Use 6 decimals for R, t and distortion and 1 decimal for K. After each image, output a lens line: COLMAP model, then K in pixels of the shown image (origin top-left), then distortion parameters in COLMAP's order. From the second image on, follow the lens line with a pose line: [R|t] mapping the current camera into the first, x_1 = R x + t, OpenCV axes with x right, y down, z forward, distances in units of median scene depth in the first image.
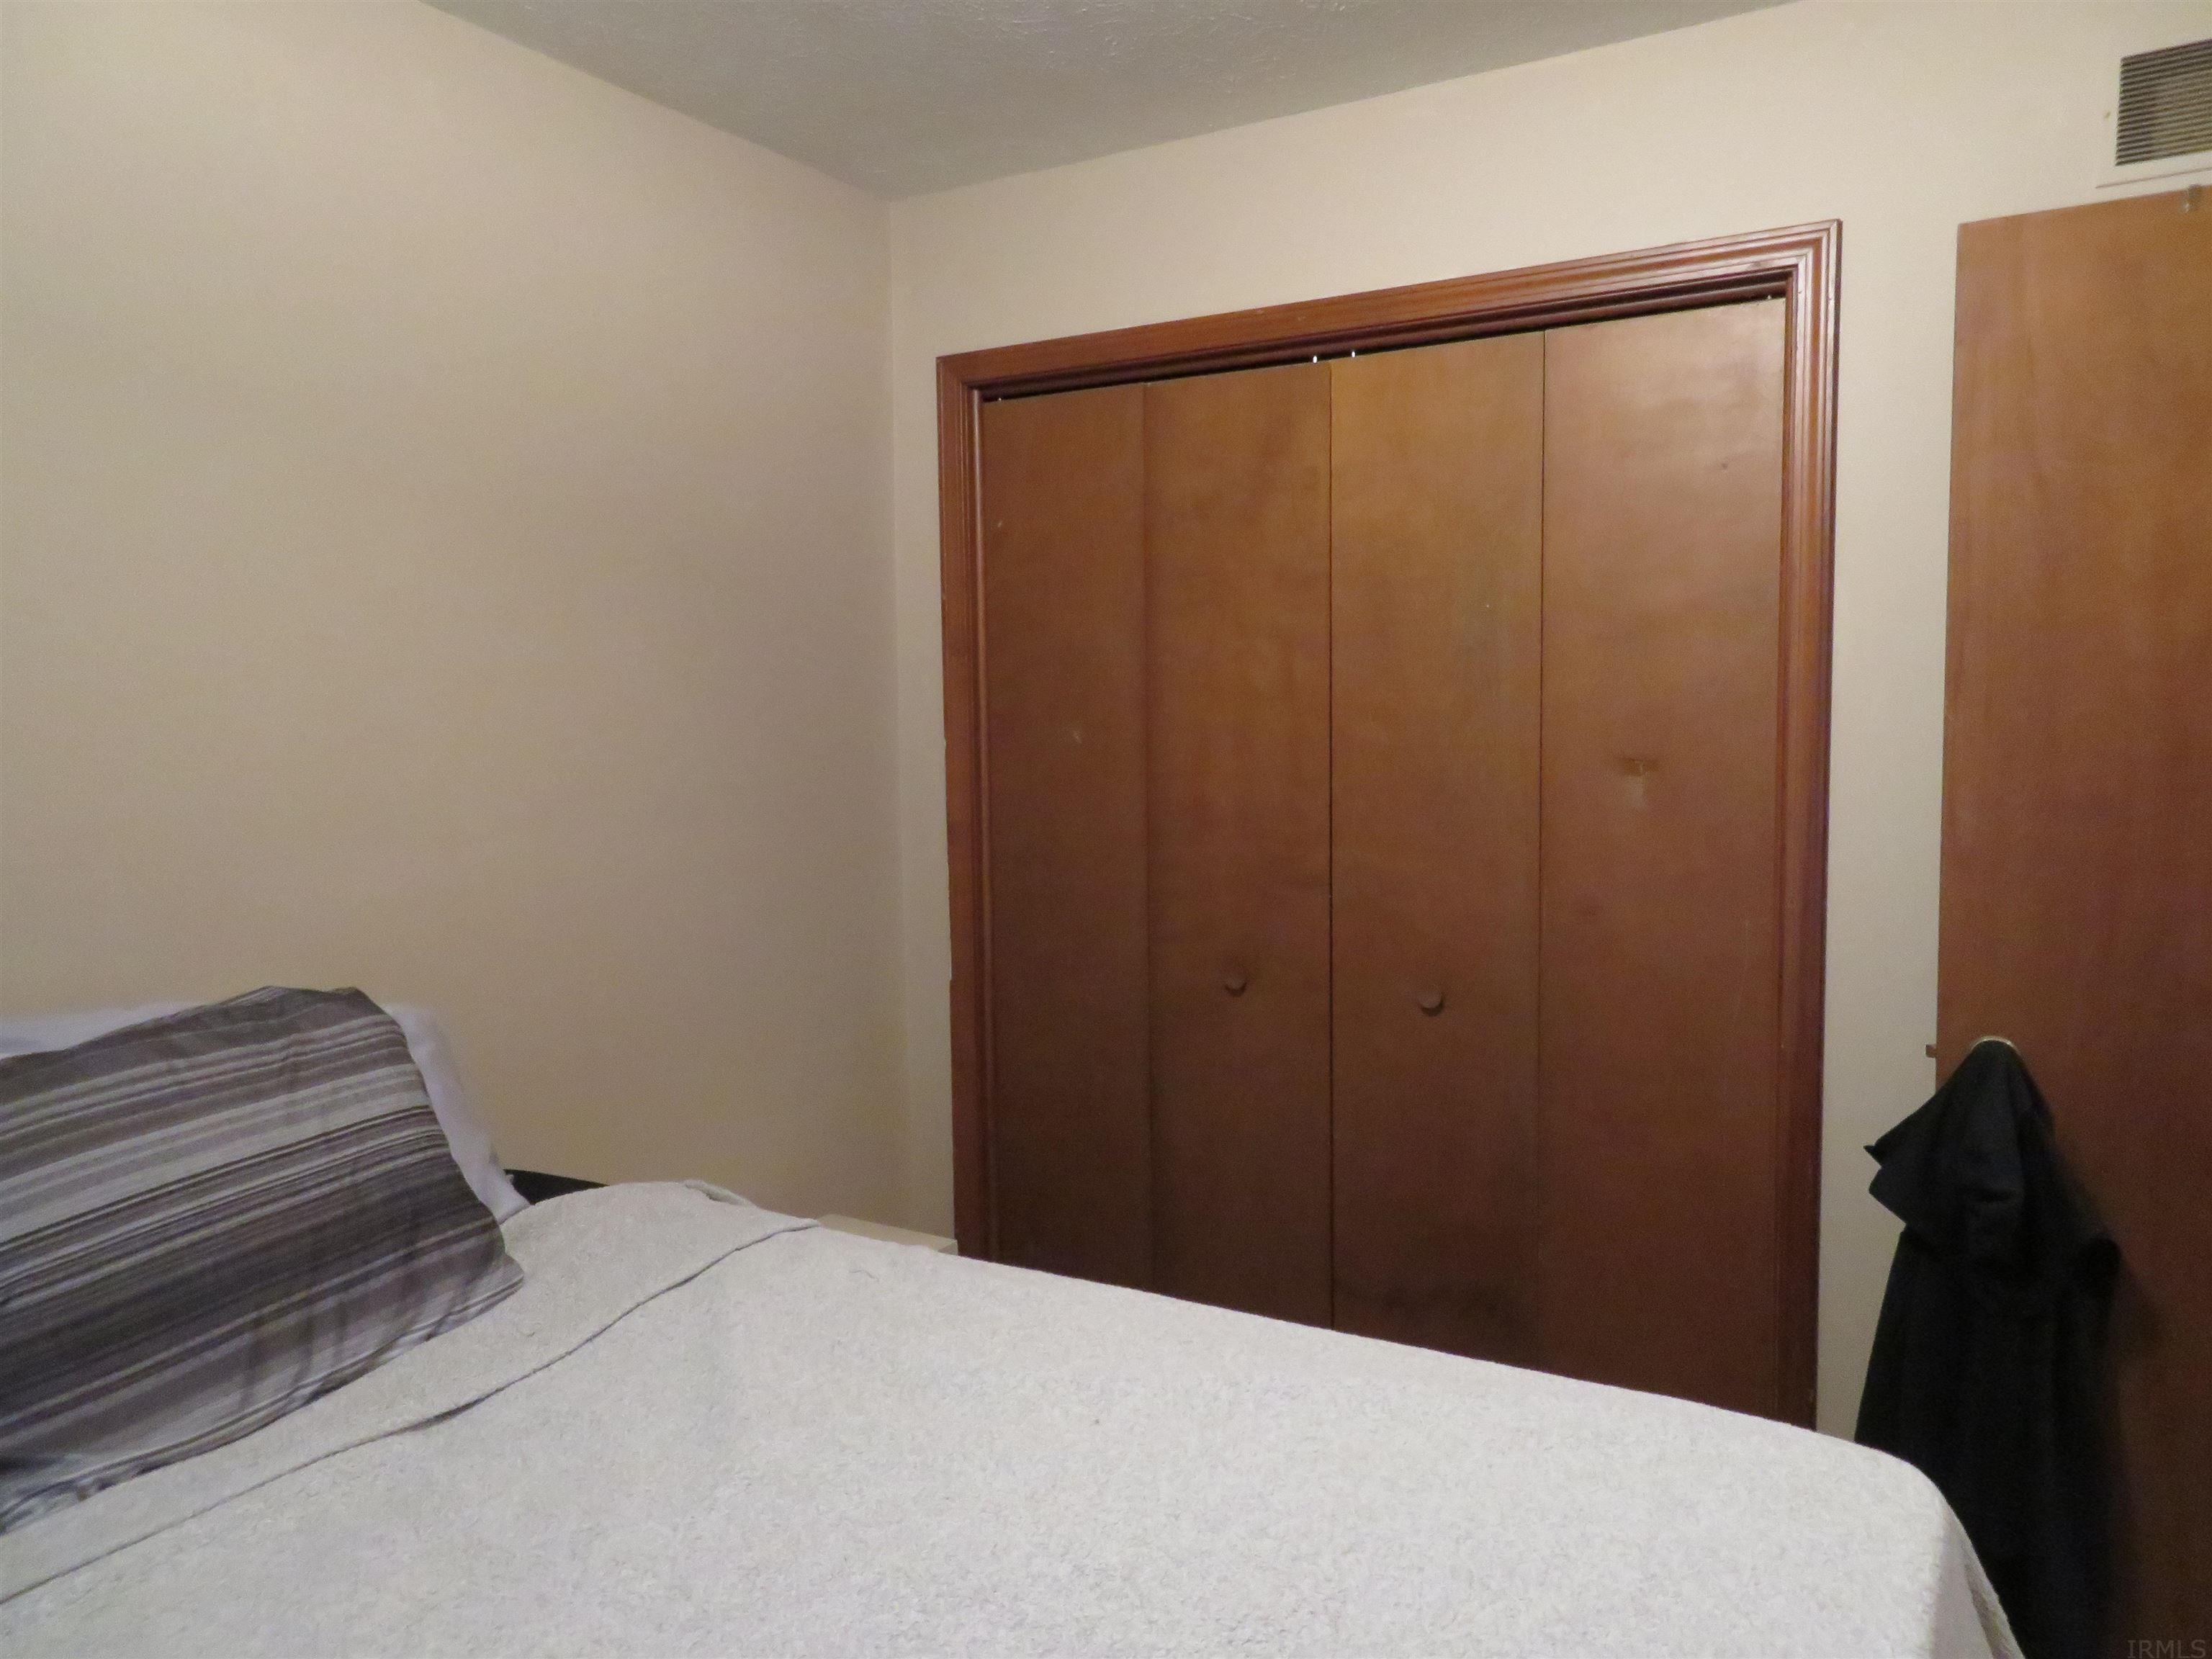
lens RADIAL K [[1574.5, 0, 1106.0], [0, 1574.5, 829.5], [0, 0, 1]] dist [-0.020509, 0.014617]
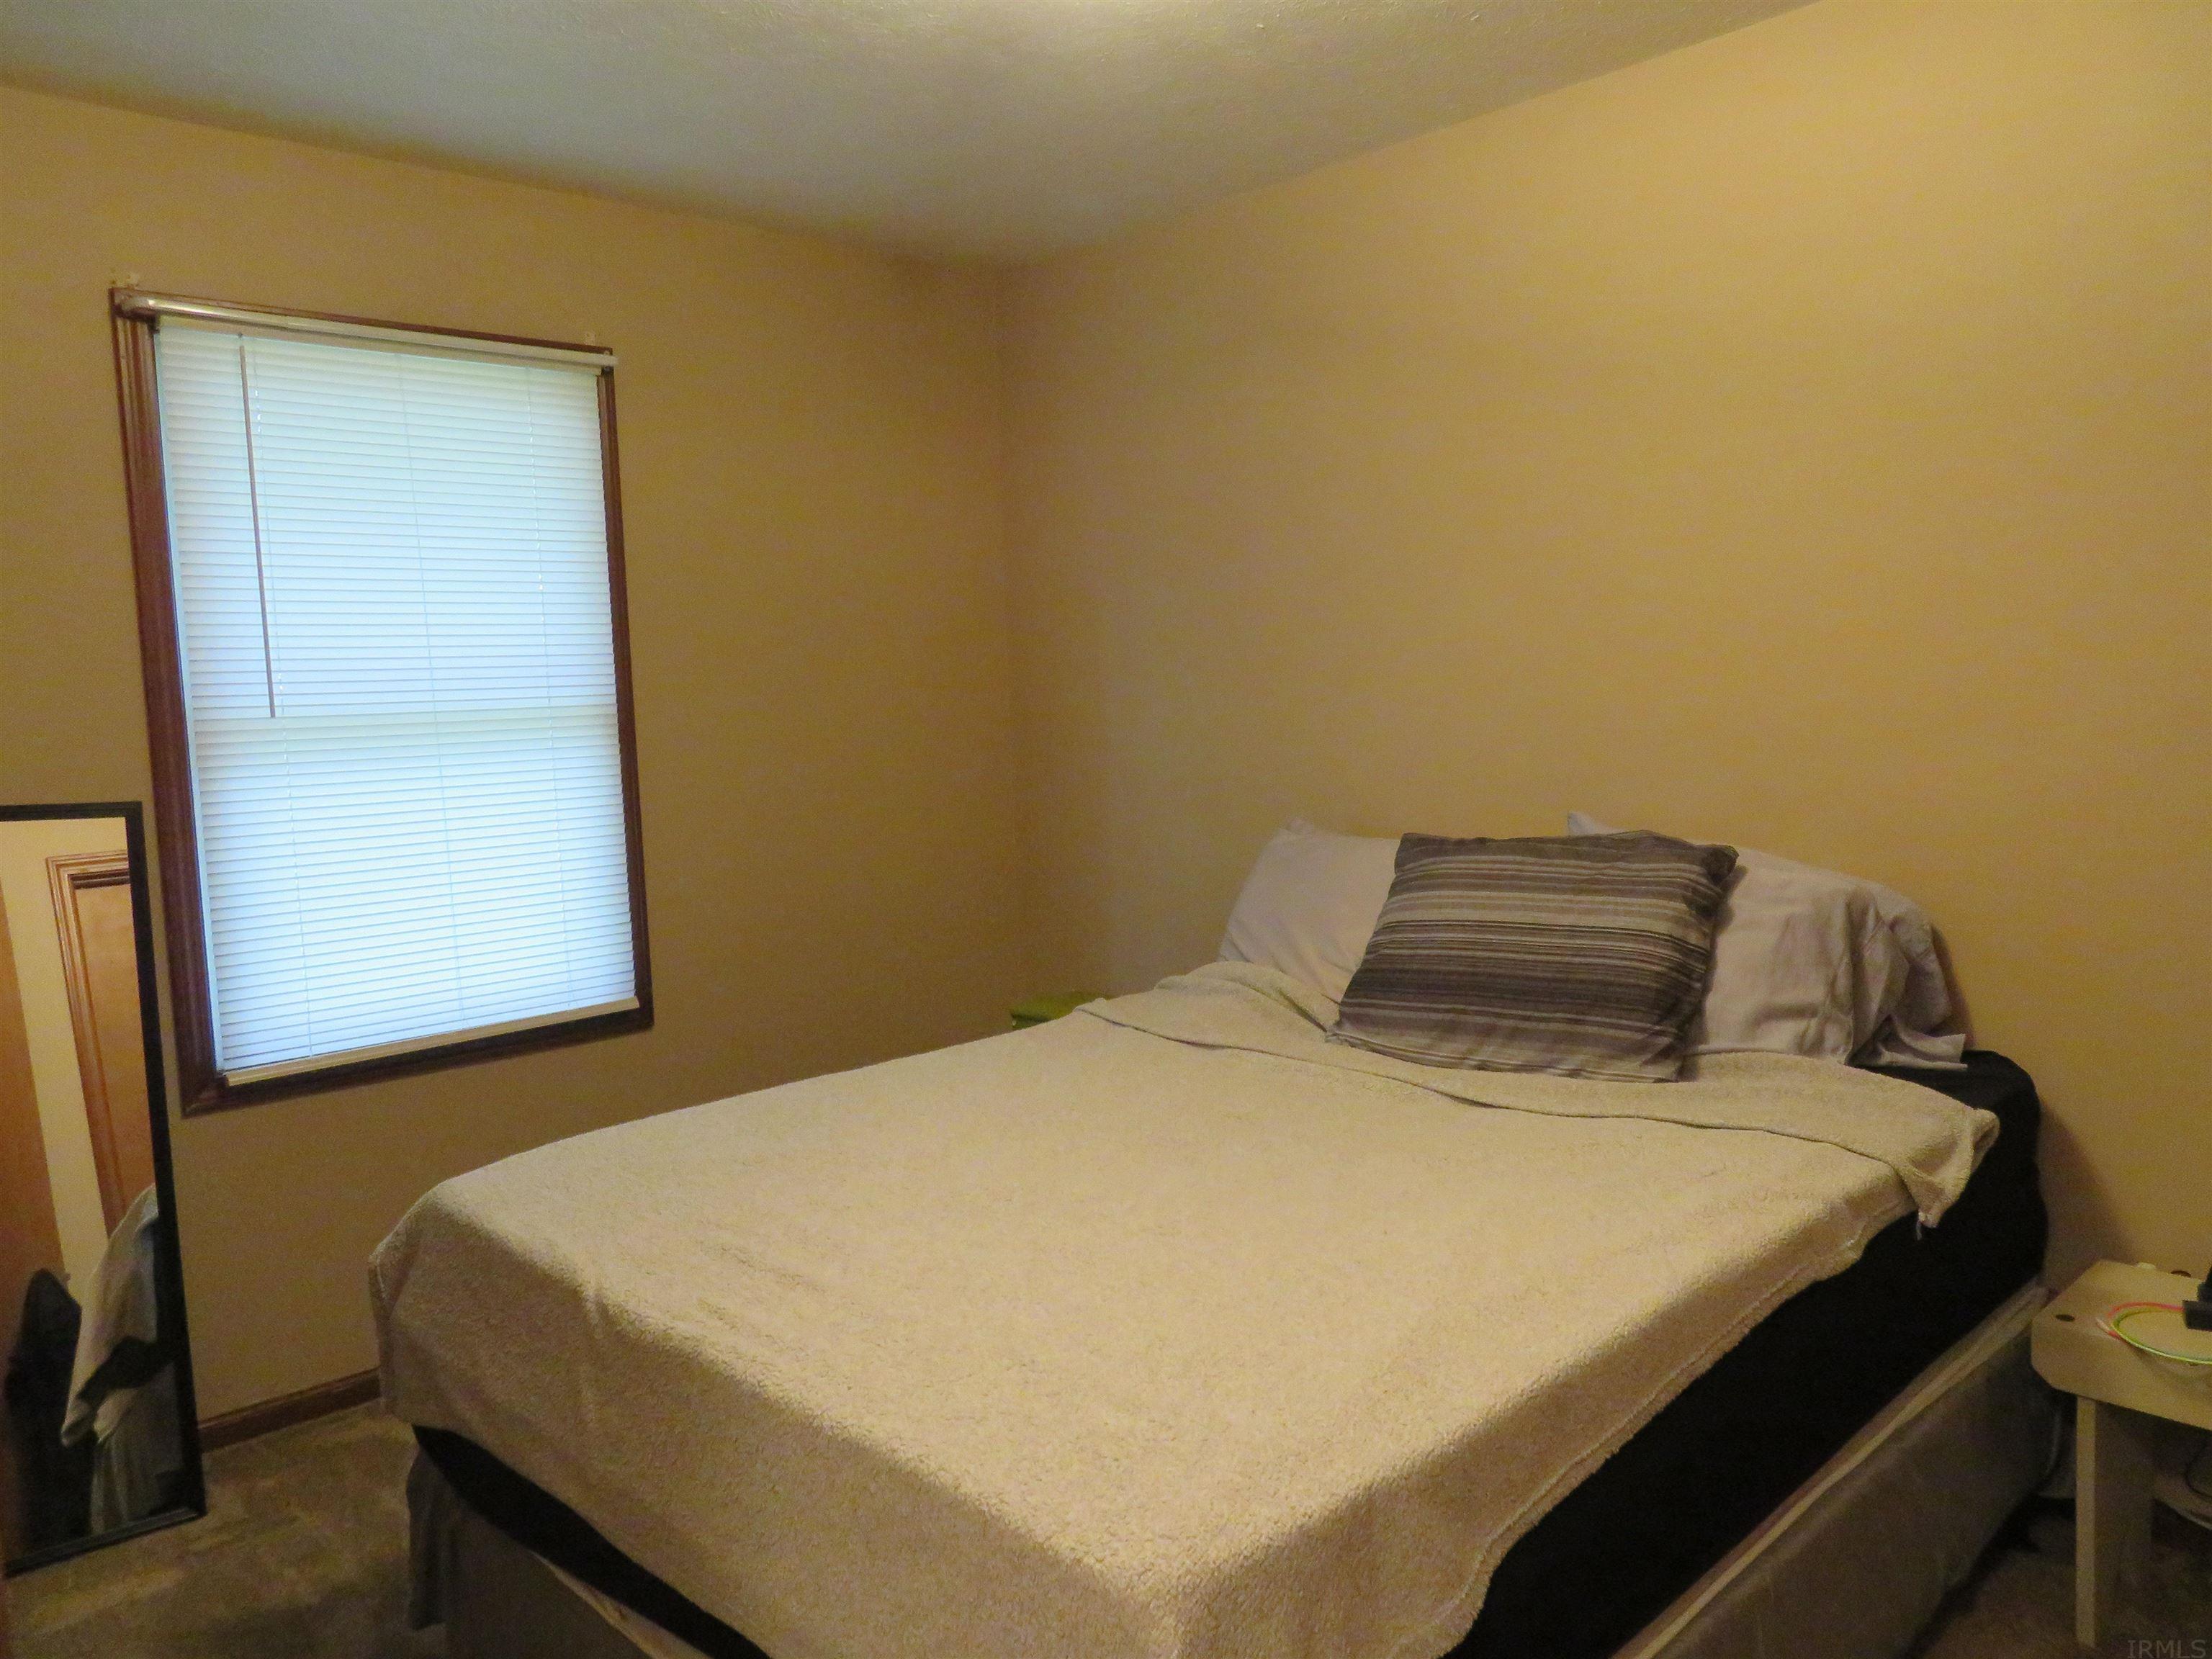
lens RADIAL K [[1574.5, 0, 1106.0], [0, 1574.5, 829.5], [0, 0, 1]] dist [-0.020509, 0.014617]
pose [[-0.259187, 0.108699, -0.959691, 1.119474], [-0.034078, 0.991999, 0.121563, -0.067349], [0.965226, 0.064212, -0.253409, 1.020768]]
